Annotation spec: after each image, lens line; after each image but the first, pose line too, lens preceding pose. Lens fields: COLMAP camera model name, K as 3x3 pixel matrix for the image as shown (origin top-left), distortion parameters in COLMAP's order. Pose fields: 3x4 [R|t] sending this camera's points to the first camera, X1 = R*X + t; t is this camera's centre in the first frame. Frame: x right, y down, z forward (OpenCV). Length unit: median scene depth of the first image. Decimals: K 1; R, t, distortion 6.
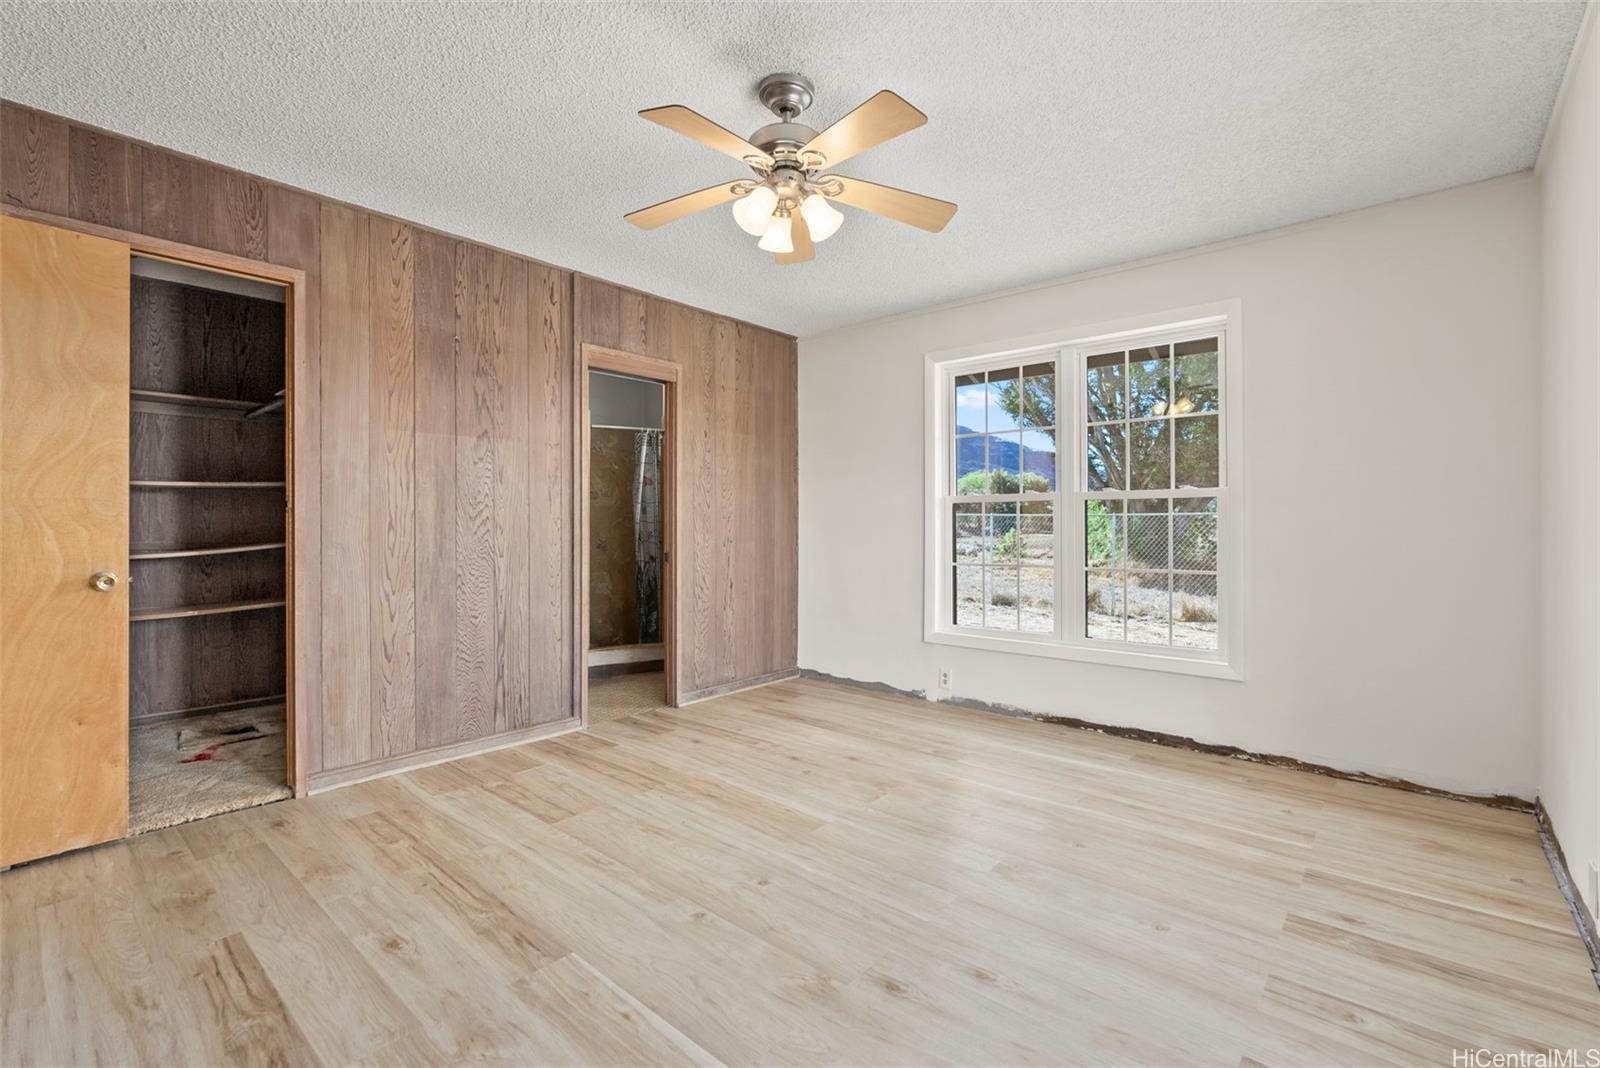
lens RADIAL K [[711.6, 0, 801.6], [0, 711.6, 527.4], [0, 0, 1]] dist [-0.004589, -0.000090]
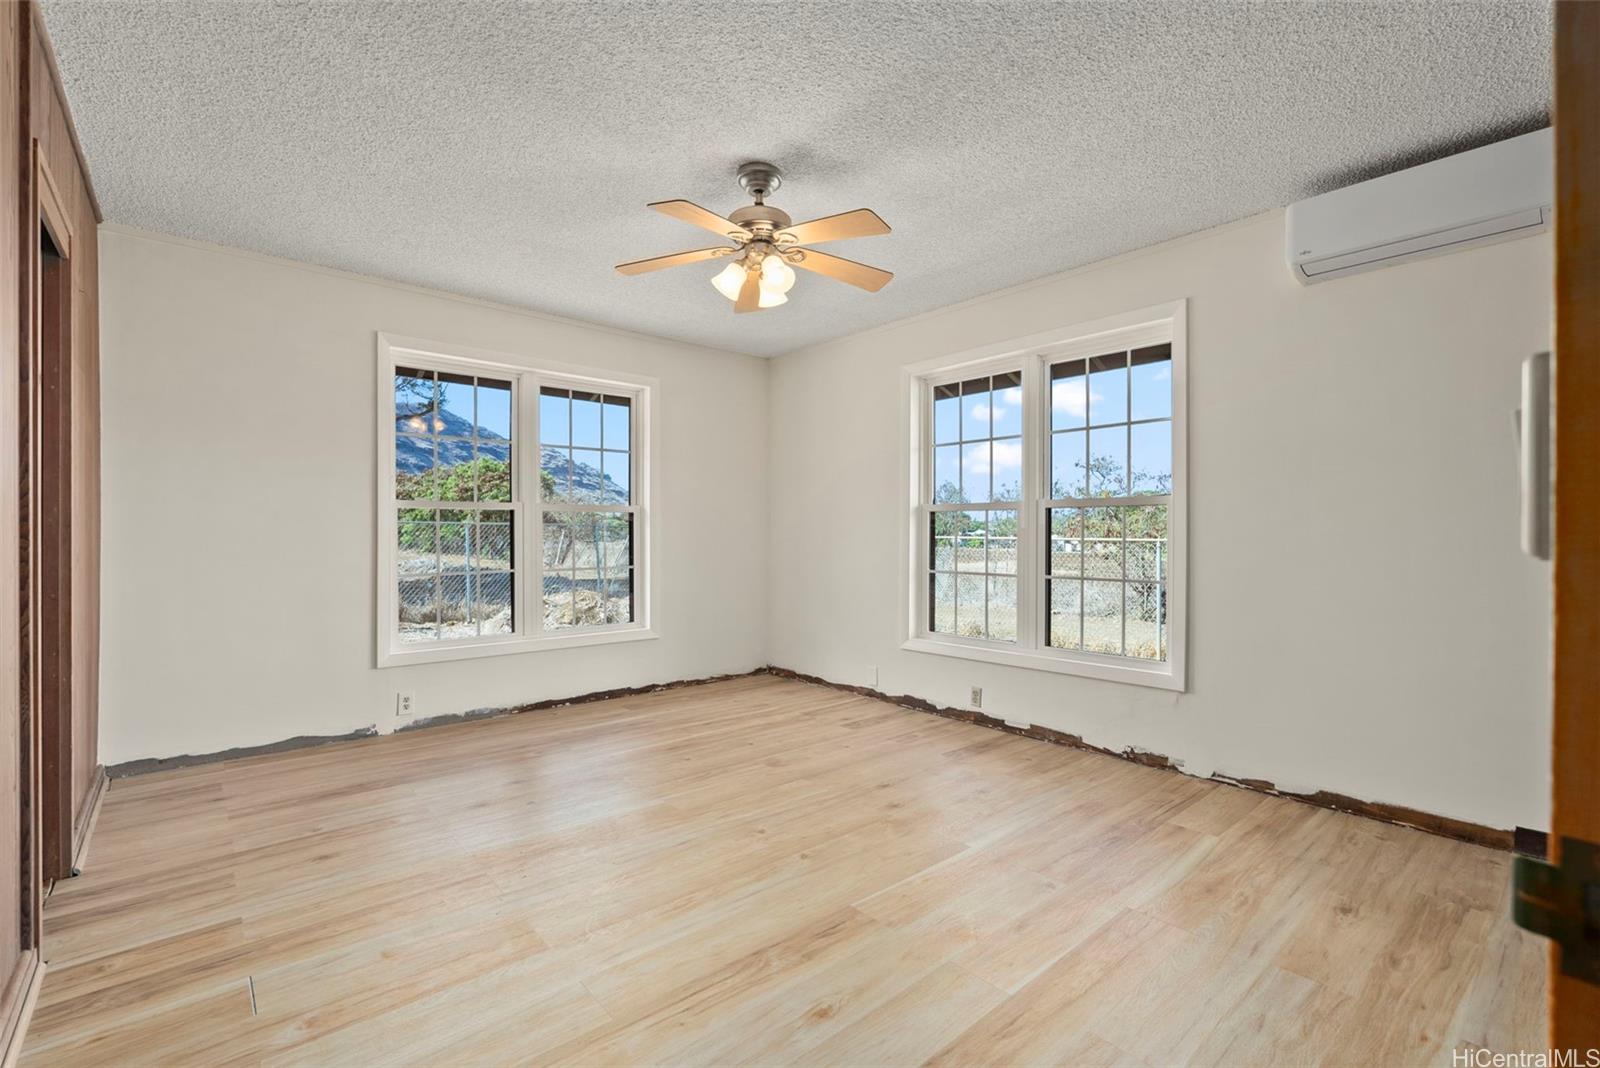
lens RADIAL K [[711.6, 0, 805.5], [0, 711.6, 533.7], [0, 0, 1]] dist [-0.004589, -0.000090]
pose [[0.125307, -0.001237, 0.992117, -0.838454], [-0.001802, 0.999997, 0.001475, -0.003739], [-0.992116, -0.001973, 0.125305, 0.527220]]
